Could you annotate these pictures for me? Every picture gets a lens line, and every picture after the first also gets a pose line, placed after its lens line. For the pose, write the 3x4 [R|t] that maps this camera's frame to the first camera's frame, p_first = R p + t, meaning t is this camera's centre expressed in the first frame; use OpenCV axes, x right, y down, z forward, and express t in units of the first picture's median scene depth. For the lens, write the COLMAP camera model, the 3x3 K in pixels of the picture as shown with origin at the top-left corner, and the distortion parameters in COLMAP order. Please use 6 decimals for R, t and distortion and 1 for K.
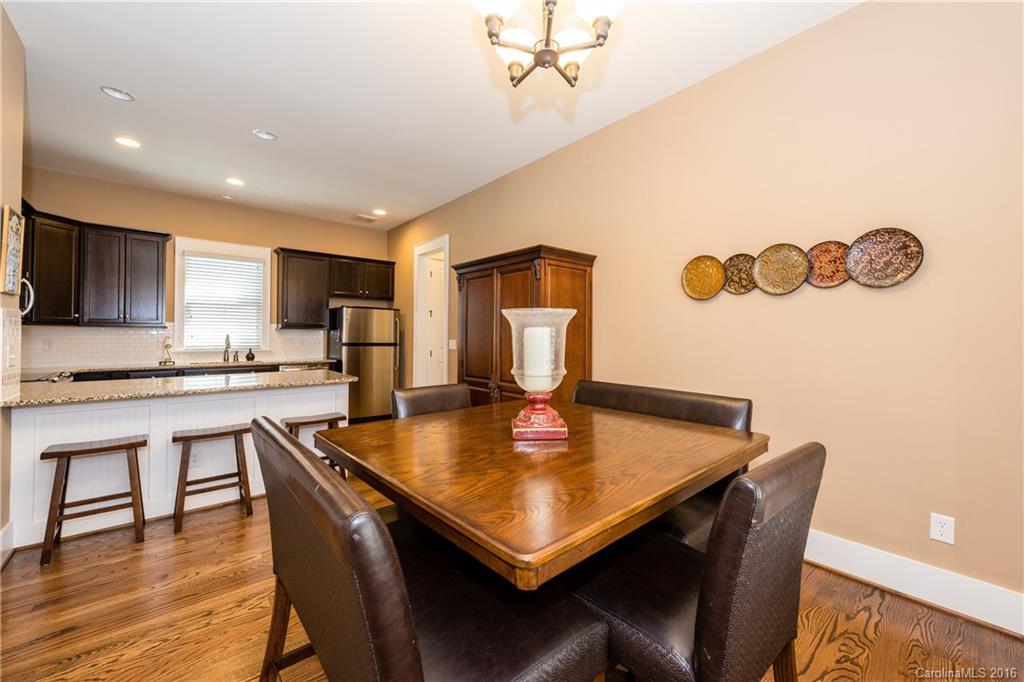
lens RADIAL K [[401.2, 0, 526.7], [0, 401.2, 331.6], [0, 0, 1]] dist [0.000878, 0.000049]
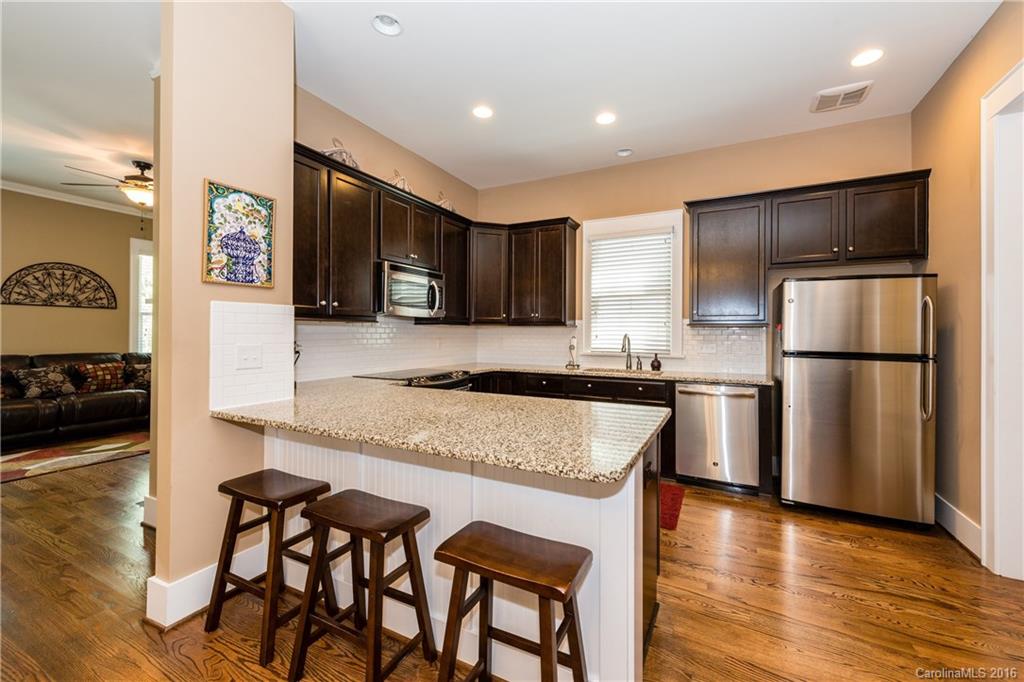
lens RADIAL K [[401.2, 0, 526.7], [0, 401.2, 331.6], [0, 0, 1]] dist [0.000878, 0.000049]
pose [[0.375052, -0.005649, -0.926987, -0.104126], [0.005470, 0.999978, -0.003881, 0.003894], [0.926988, -0.003615, 0.375074, 0.502729]]
